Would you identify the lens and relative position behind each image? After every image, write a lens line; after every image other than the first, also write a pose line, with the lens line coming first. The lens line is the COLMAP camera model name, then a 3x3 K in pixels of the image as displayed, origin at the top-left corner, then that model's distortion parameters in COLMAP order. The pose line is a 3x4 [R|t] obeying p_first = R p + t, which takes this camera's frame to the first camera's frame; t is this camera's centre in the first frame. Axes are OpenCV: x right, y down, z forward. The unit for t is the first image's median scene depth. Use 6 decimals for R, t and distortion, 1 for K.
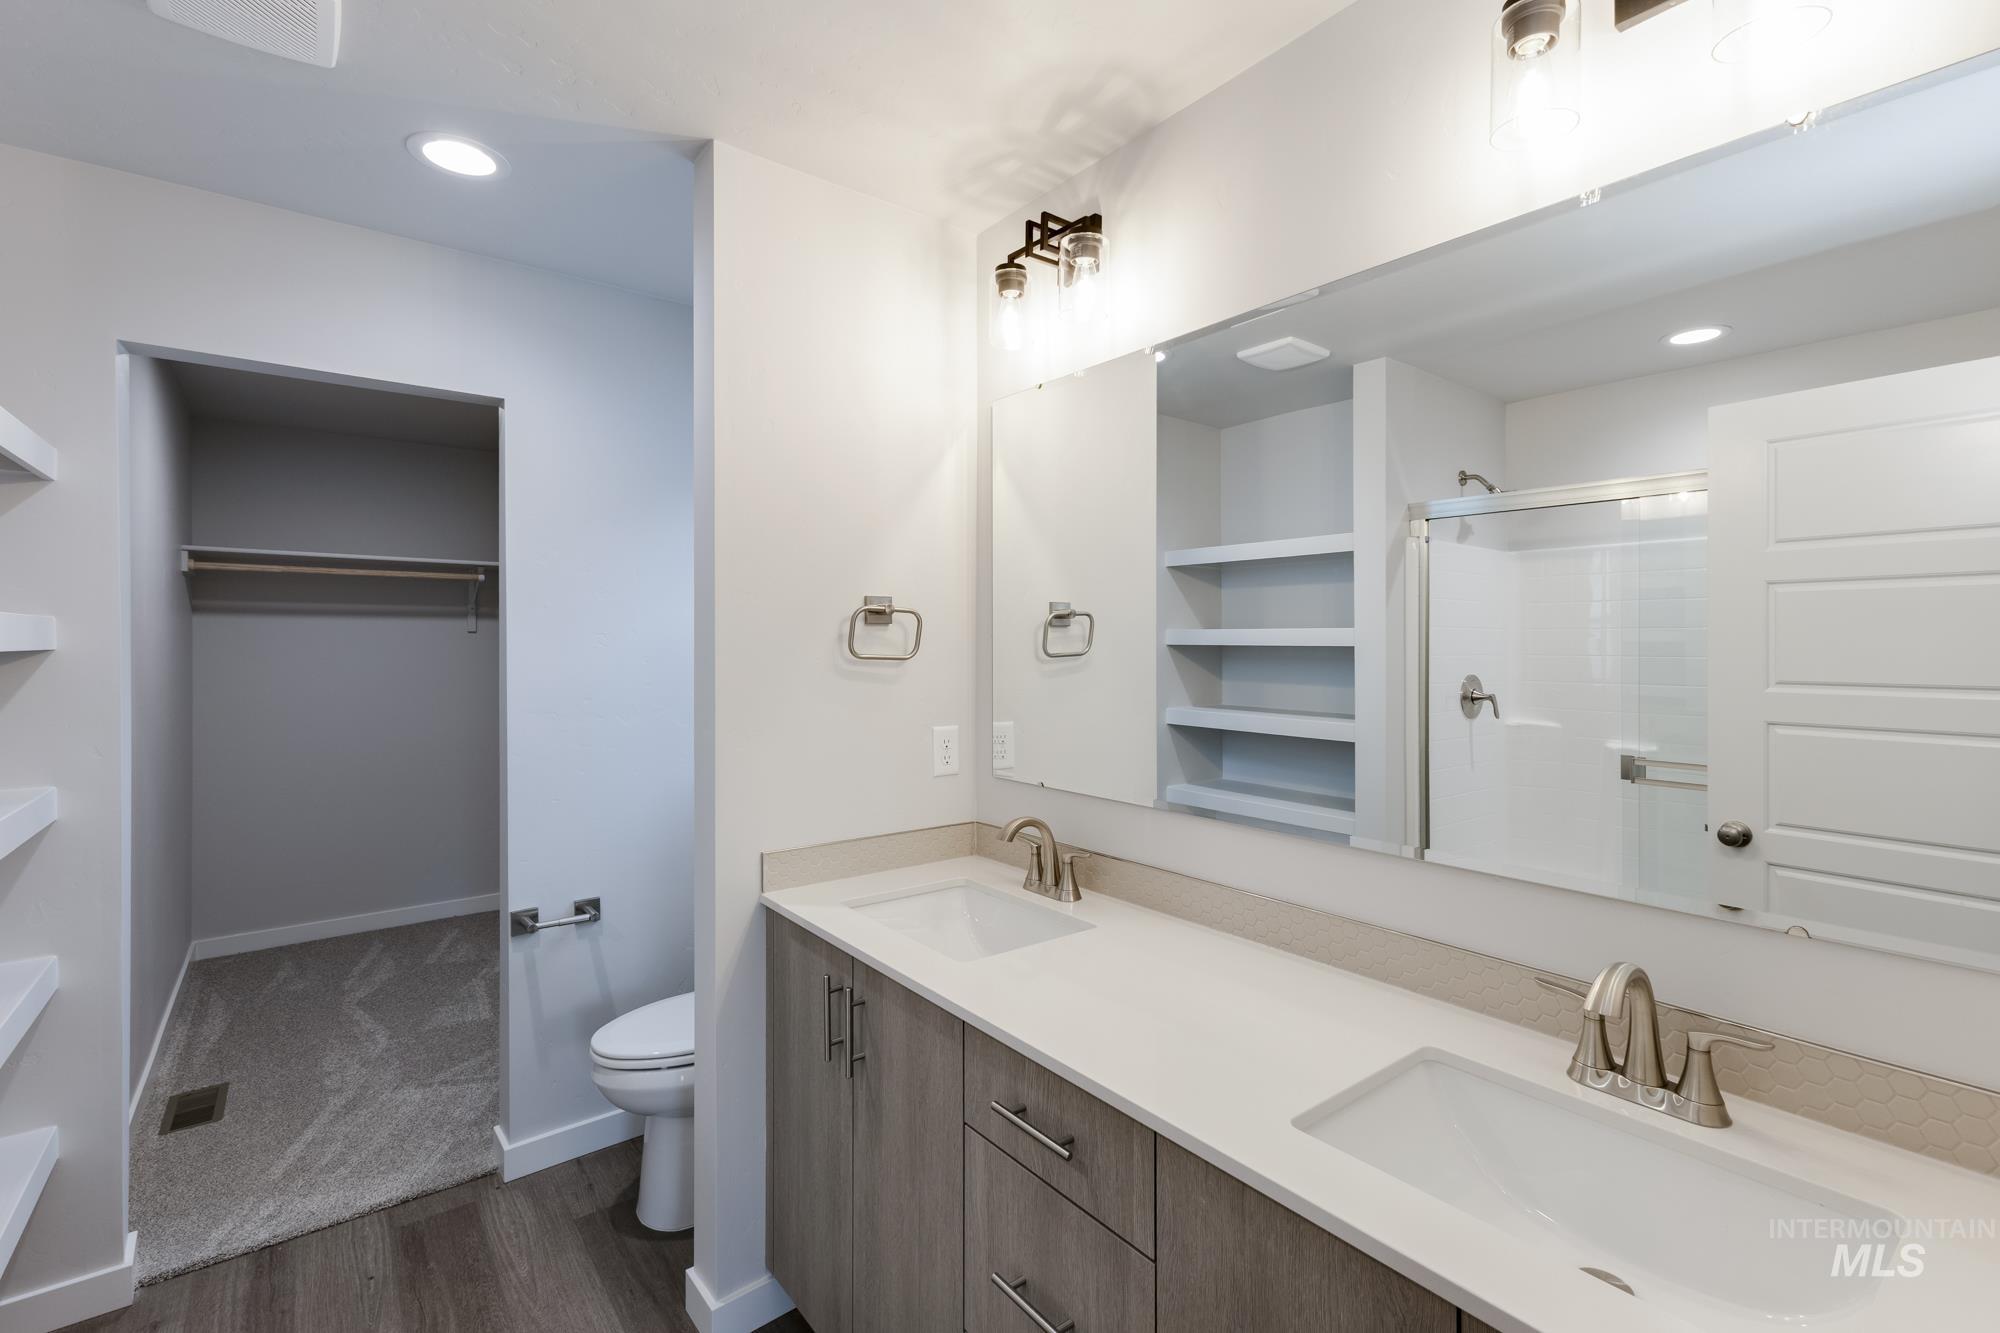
lens RADIAL K [[862.2, 0, 1001.9], [0, 862.2, 650.8], [0, 0, 1]] dist [0.000806, -0.000642]
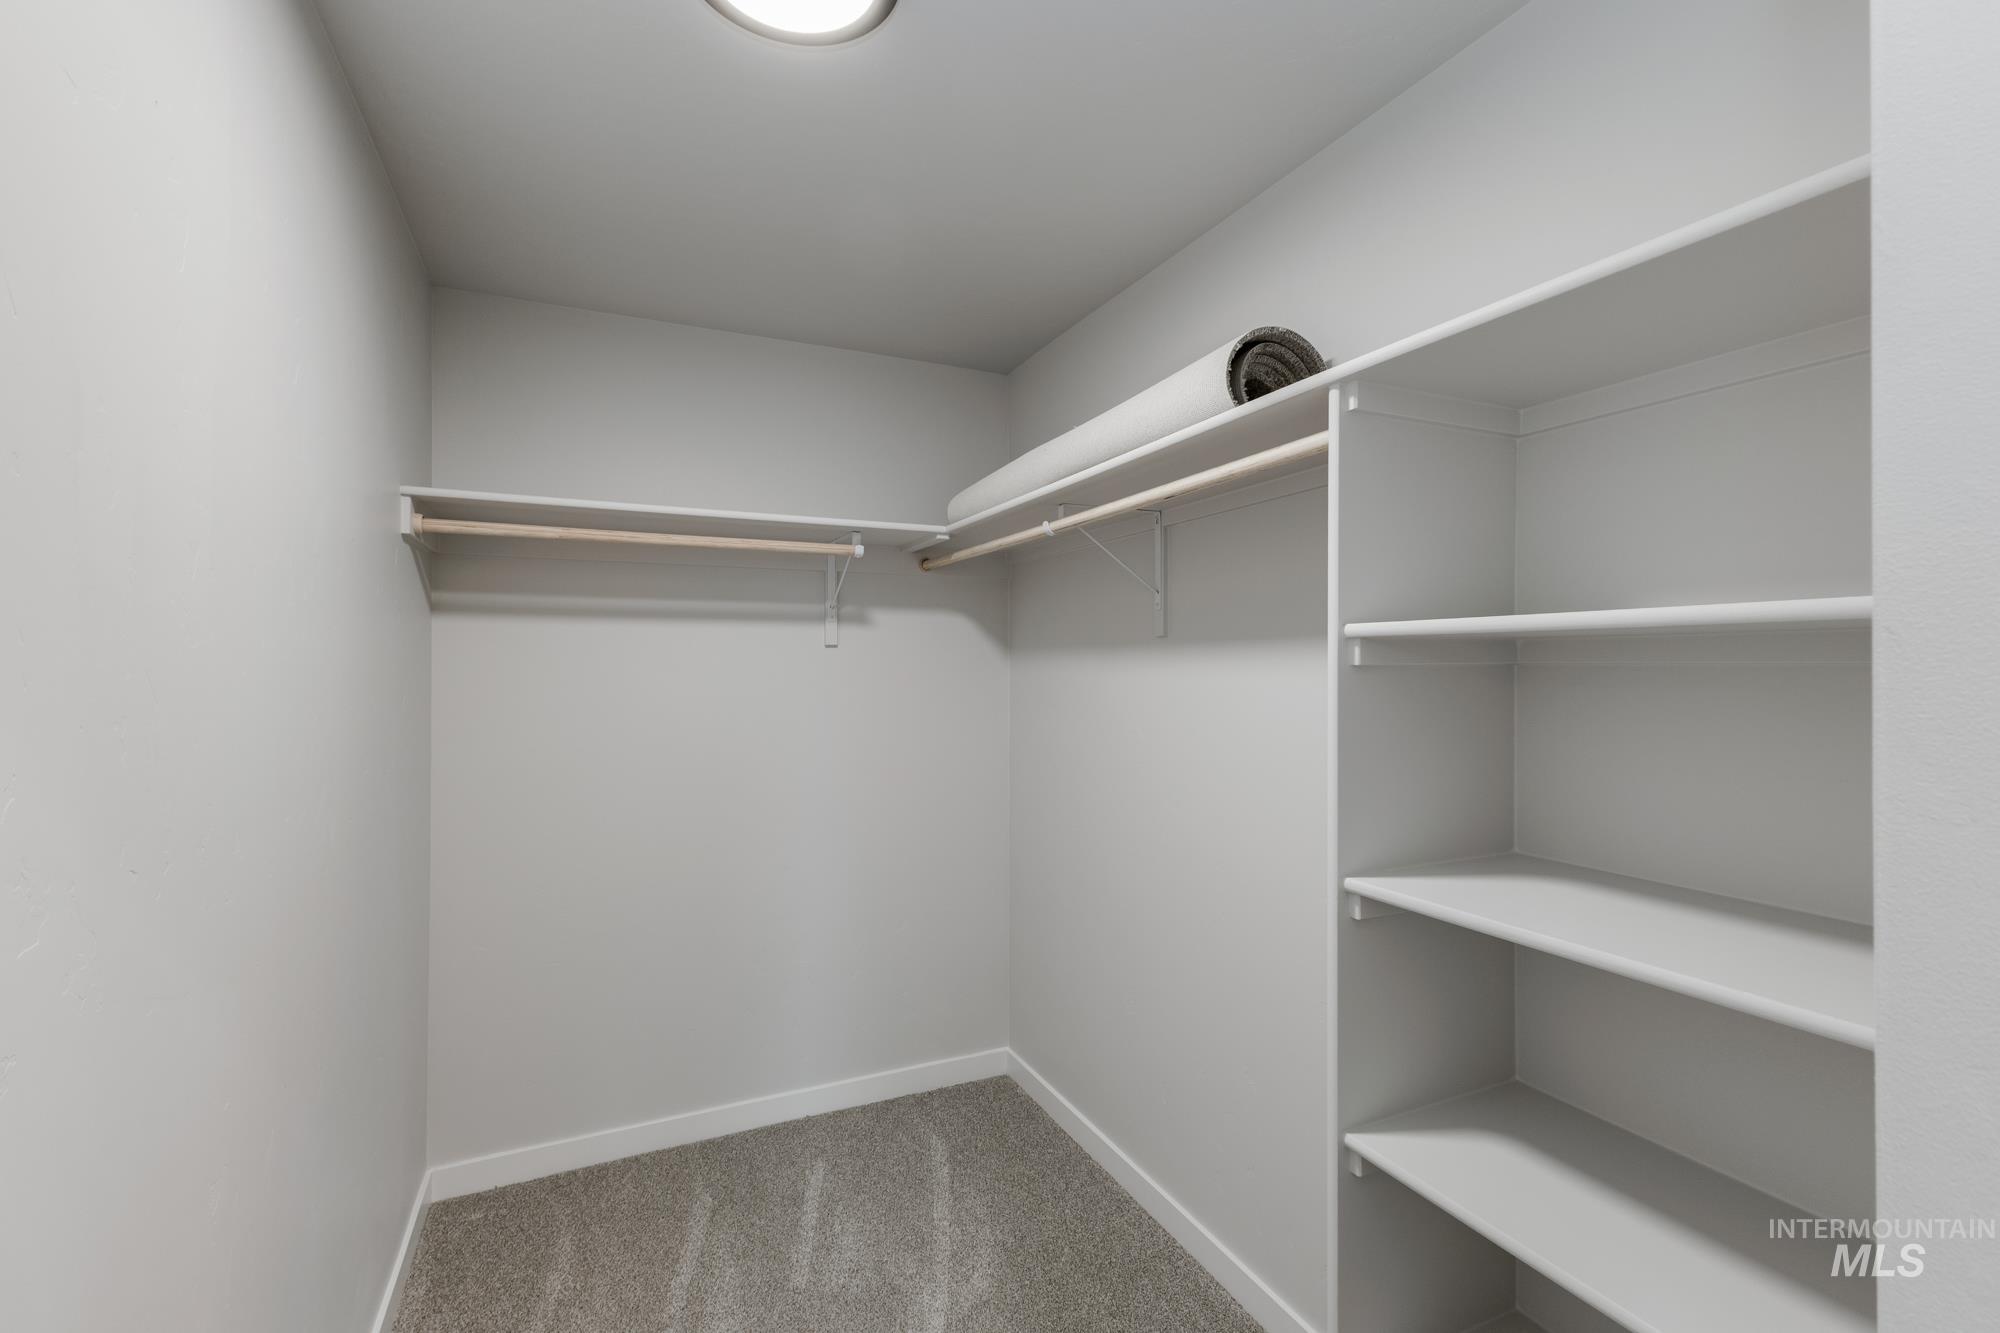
lens RADIAL K [[849.3, 0, 1001.5], [0, 849.3, 674.2], [0, 0, 1]] dist [0.000632, 0.000006]
pose [[0.972644, 0.000333, -0.232302, -0.418278], [-0.001087, 0.999995, -0.003118, -0.000616], [0.232299, 0.003285, 0.972639, 0.520628]]
